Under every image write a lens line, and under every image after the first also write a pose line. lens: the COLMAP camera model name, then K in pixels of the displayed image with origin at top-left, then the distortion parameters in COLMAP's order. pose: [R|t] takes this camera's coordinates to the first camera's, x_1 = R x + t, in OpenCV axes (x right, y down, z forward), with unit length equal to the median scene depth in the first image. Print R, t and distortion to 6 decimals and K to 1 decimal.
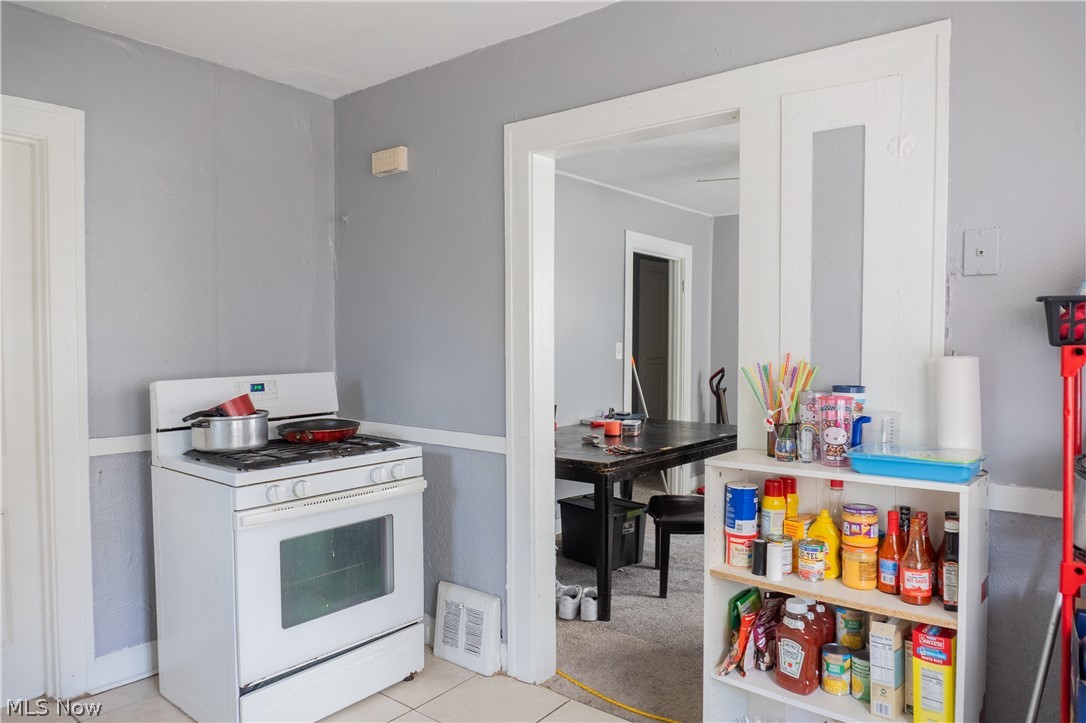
lens RADIAL K [[730.9, 0, 537.9], [0, 730.9, 361.9], [0, 0, 1]] dist [-0.019827, -0.002256]
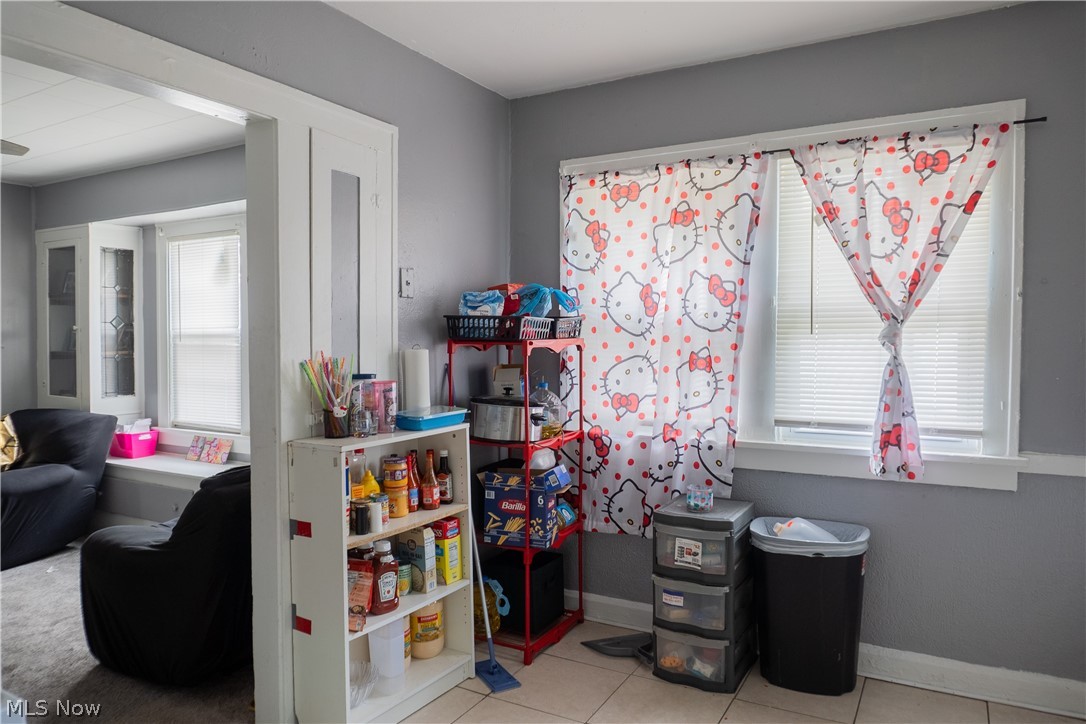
lens RADIAL K [[745.3, 0, 543.0], [0, 745.3, 362.0], [0, 0, 1]] dist [-0.024966, -0.003340]
pose [[-0.157937, -0.031186, 0.986957, -1.049994], [0.037616, 0.998586, 0.037572, -0.030026], [-0.986732, 0.043059, -0.156541, 0.980222]]
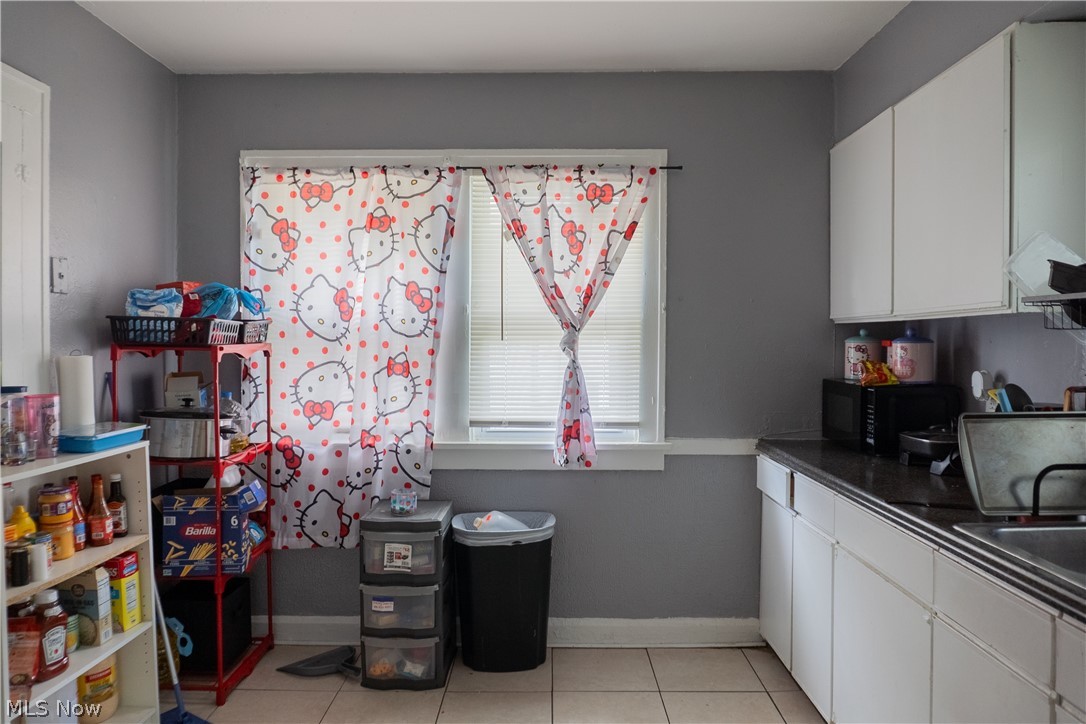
lens RADIAL K [[745.3, 0, 543.0], [0, 745.3, 362.0], [0, 0, 1]] dist [-0.024966, -0.003340]
pose [[-0.624452, -0.020331, 0.780799, -0.980446], [0.025480, 0.998599, 0.046380, -0.035819], [-0.780648, 0.048857, -0.623059, 1.166913]]
